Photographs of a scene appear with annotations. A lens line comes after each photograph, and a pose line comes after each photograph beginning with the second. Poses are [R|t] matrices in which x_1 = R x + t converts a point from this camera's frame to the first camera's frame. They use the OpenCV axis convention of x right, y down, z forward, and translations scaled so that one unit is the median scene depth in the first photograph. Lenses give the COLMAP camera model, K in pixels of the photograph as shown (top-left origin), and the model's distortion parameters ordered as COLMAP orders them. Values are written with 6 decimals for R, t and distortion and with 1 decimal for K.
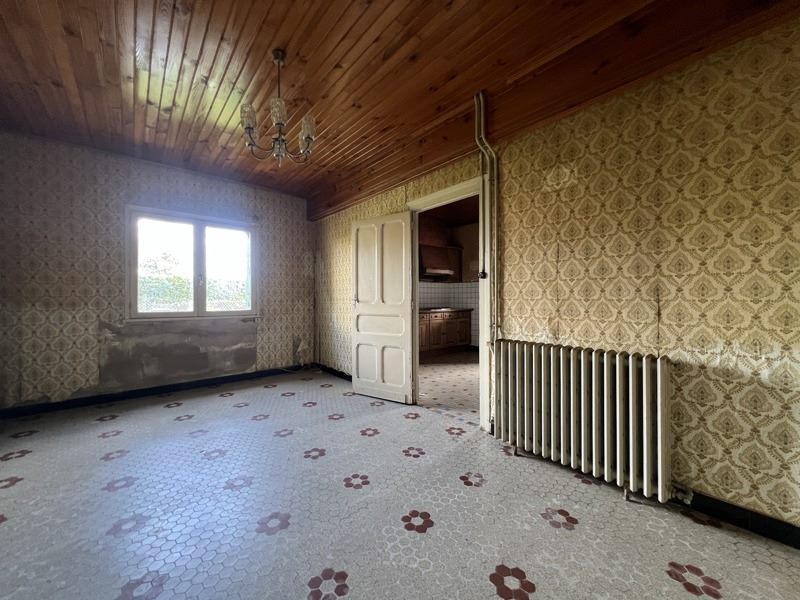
lens RADIAL K [[320.2, 0, 400.5], [0, 320.2, 299.6], [0, 0, 1]] dist [0.000582, 0.000046]
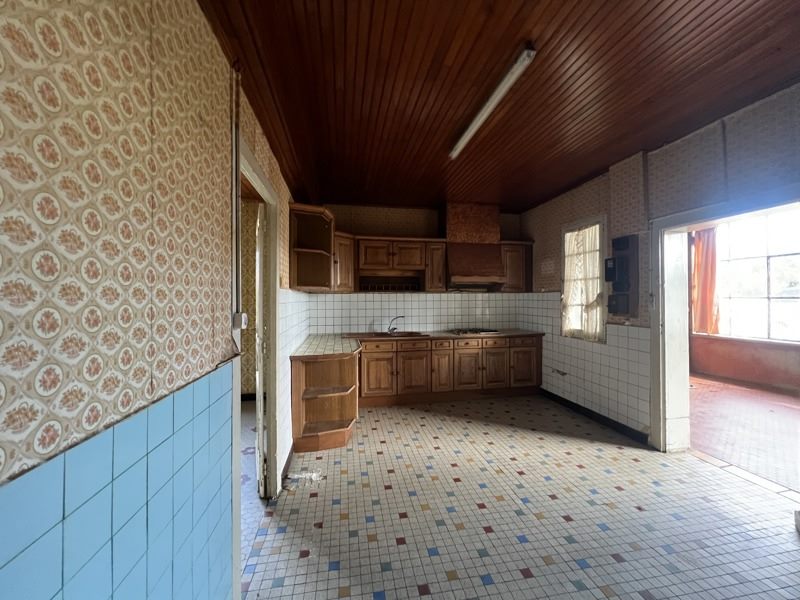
lens RADIAL K [[319.7, 0, 399.1], [0, 319.7, 300.0], [0, 0, 1]] dist [0.001441, 0.000017]
pose [[0.863624, 0.002590, -0.504130, 0.337215], [-0.001245, 0.999995, 0.003003, -0.046051], [0.504135, -0.001966, 0.863622, 0.318209]]
